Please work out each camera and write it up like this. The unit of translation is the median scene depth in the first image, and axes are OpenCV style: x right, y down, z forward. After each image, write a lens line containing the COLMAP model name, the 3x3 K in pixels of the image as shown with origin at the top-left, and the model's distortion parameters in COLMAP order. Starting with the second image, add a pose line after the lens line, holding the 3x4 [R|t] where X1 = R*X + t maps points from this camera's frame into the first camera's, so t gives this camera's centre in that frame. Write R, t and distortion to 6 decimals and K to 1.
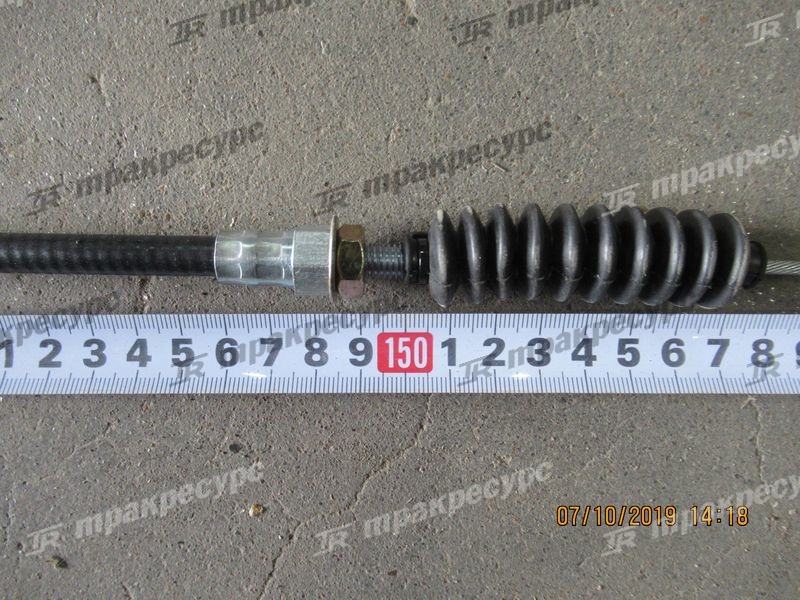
lens RADIAL K [[851.6, 0, 400.0], [0, 851.6, 300.0], [0, 0, 1]] dist [0.003714, -0.008343]
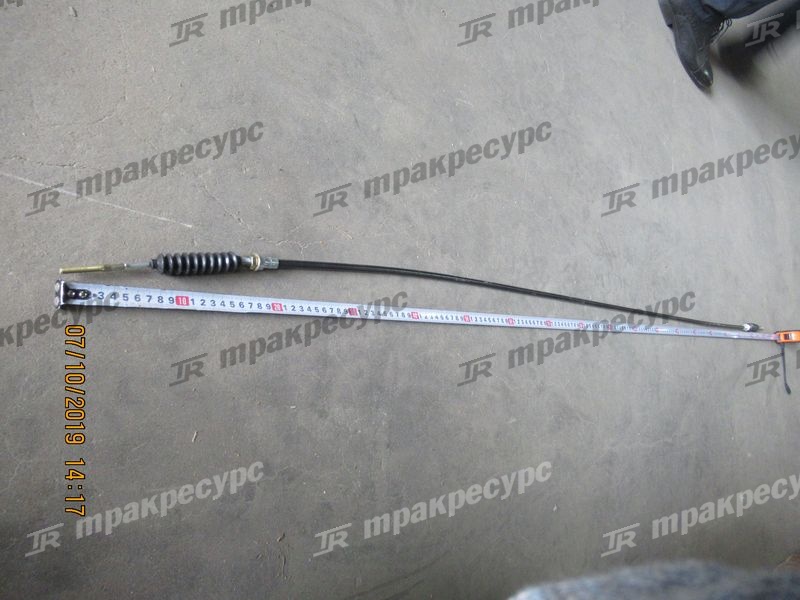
lens RADIAL K [[851.6, 0, 400.0], [0, 851.6, 300.0], [0, 0, 1]] dist [0.003714, -0.008343]
pose [[1.000000, 0.000037, -0.000410, -0.338080], [-0.000037, 1.000000, 0.000068, -0.000116], [0.000410, -0.000068, 1.000000, -0.000819]]
